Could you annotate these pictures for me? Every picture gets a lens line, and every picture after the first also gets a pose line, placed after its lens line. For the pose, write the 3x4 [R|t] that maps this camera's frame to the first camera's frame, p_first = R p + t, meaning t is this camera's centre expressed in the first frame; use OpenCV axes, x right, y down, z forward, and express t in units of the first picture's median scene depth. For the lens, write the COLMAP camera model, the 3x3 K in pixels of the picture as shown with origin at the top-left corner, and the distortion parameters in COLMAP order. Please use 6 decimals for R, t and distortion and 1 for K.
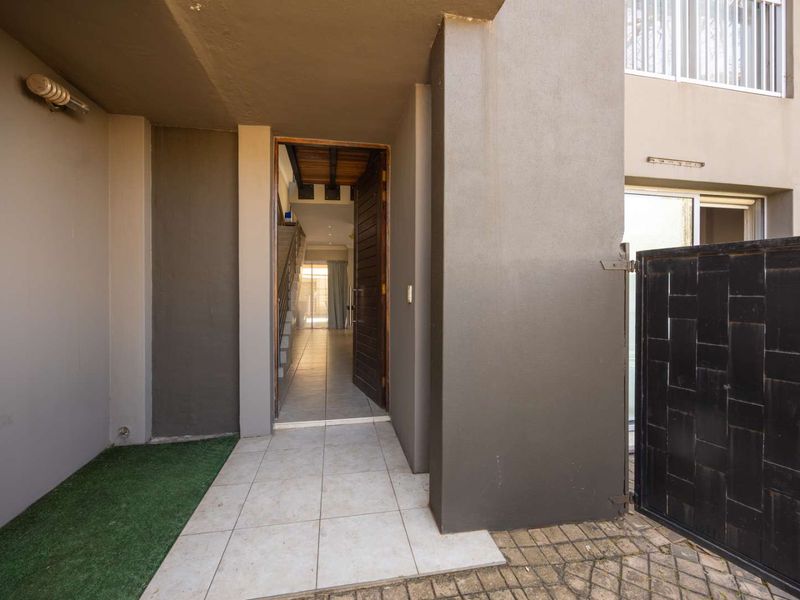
lens RADIAL K [[341.6, 0, 397.7], [0, 341.6, 297.3], [0, 0, 1]] dist [-0.003393, 0.000610]
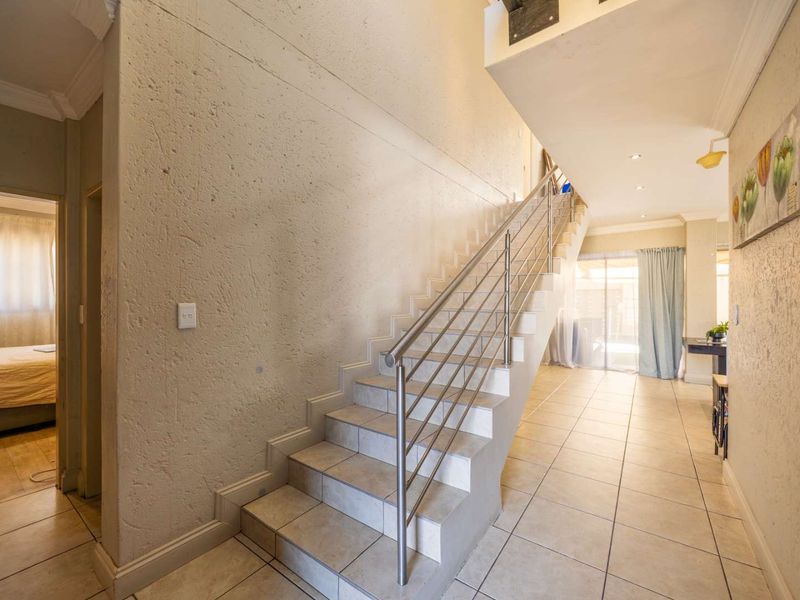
lens RADIAL K [[341.6, 0, 395.8], [0, 341.6, 299.4], [0, 0, 1]] dist [-0.003393, 0.000610]
pose [[0.681513, 0.002628, -0.731801, -0.068673], [-0.000433, 0.999995, 0.003187, -0.029900], [0.731806, -0.001855, 0.681511, 0.338915]]
